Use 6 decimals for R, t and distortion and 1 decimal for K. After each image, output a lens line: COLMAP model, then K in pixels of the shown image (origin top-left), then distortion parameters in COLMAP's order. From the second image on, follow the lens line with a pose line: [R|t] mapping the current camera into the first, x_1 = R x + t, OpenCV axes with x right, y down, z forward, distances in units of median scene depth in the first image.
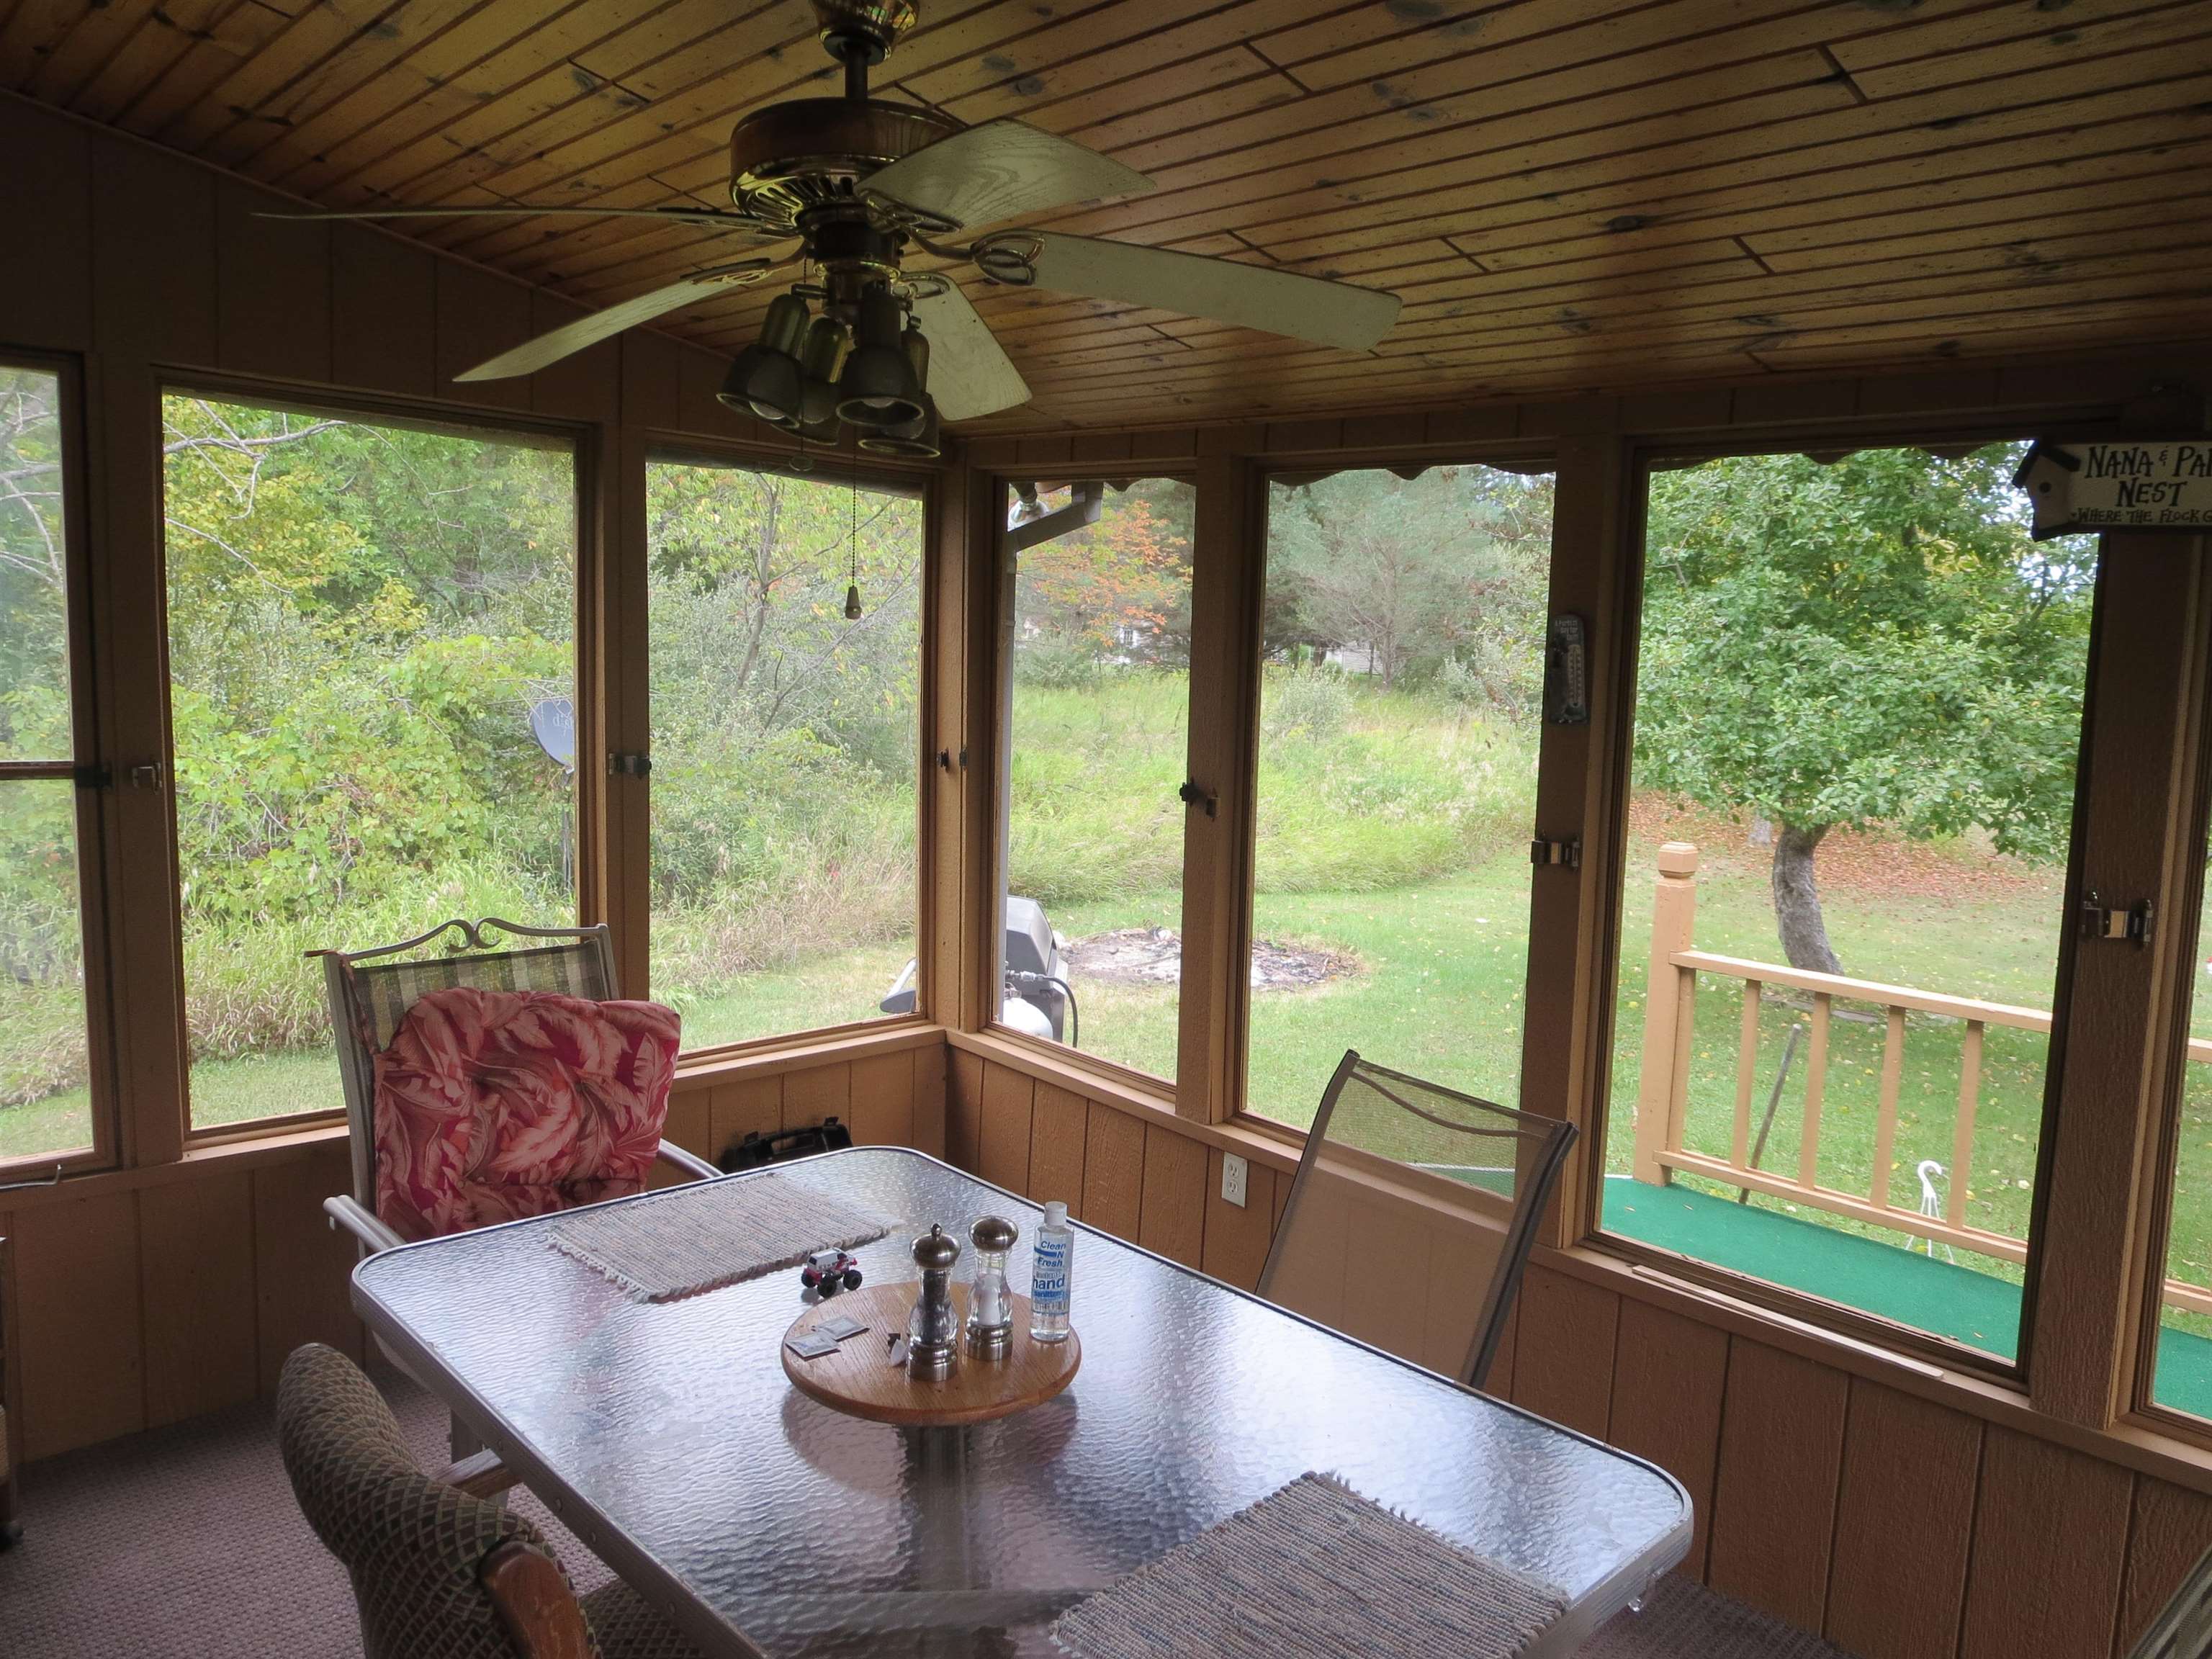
lens RADIAL K [[1525.5, 0, 1106.0], [0, 1525.5, 829.5], [0, 0, 1]] dist [-0.025785, -0.003623]
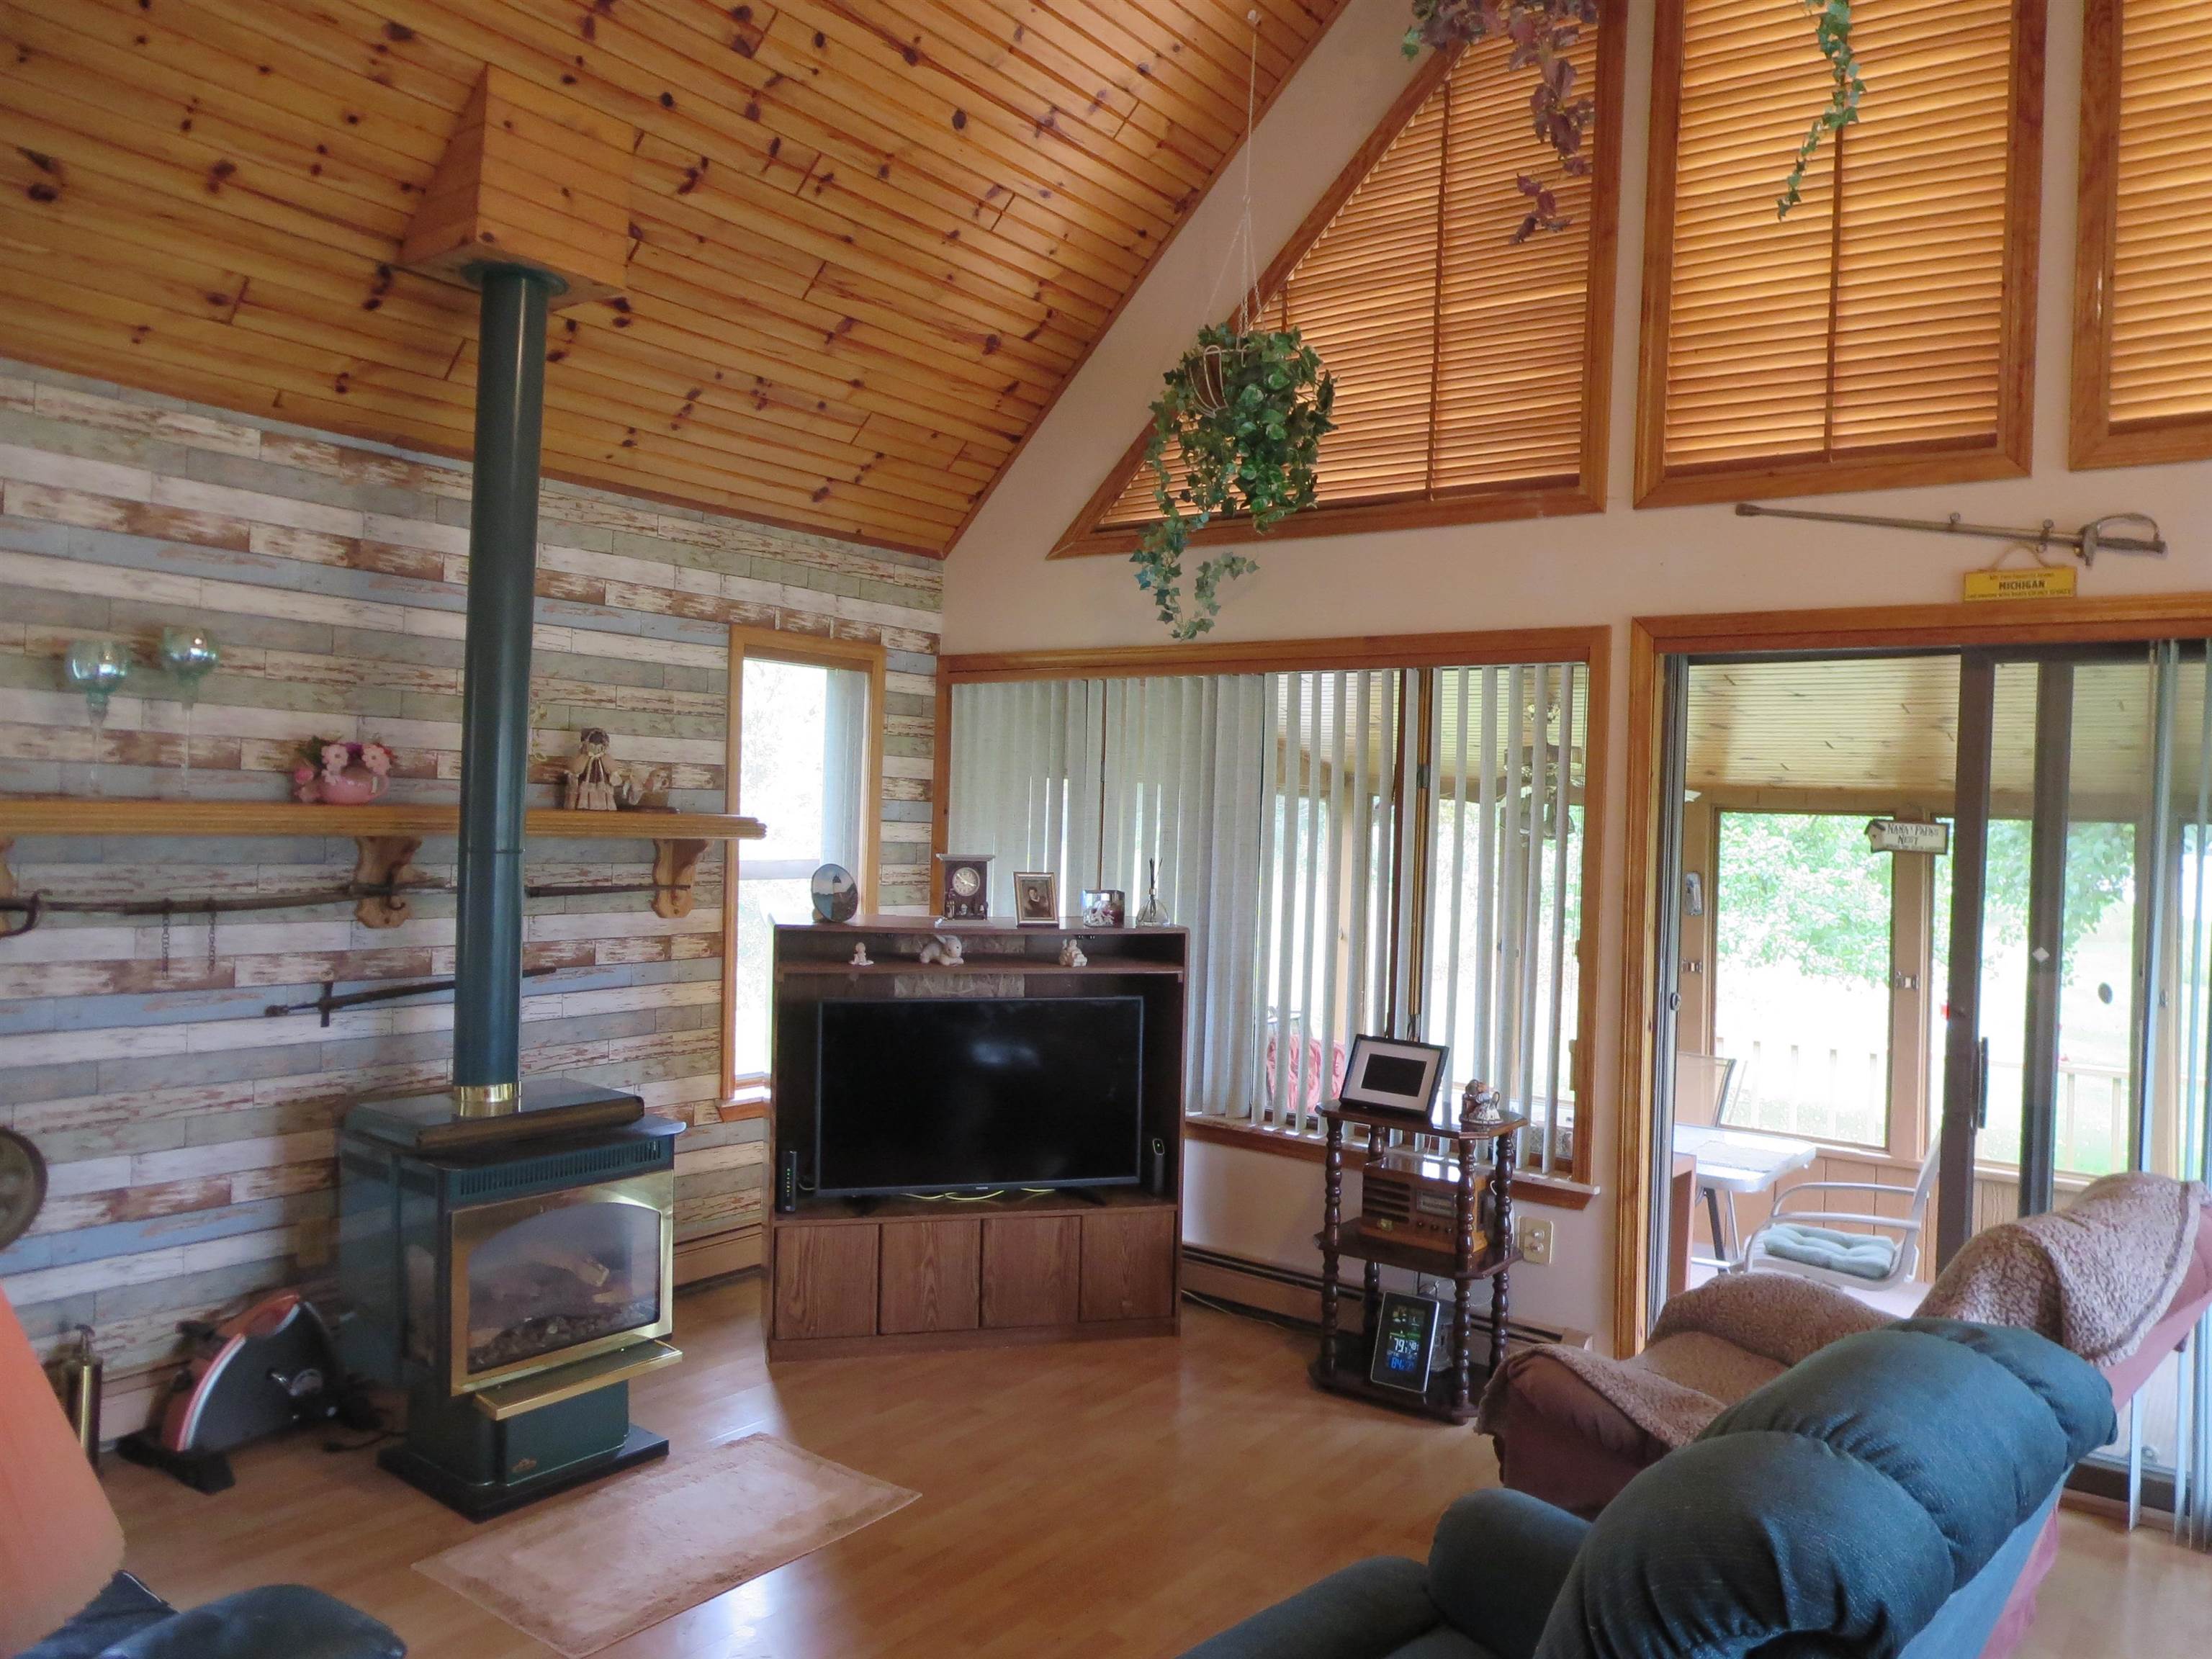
lens RADIAL K [[1525.5, 0, 1106.0], [0, 1525.5, 829.5], [0, 0, 1]] dist [-0.025785, -0.003623]
pose [[0.989779, -0.010744, 0.142203, -0.375467], [0.025530, 0.994398, -0.102568, 0.008114], [-0.140305, 0.105150, 0.984509, -0.499218]]
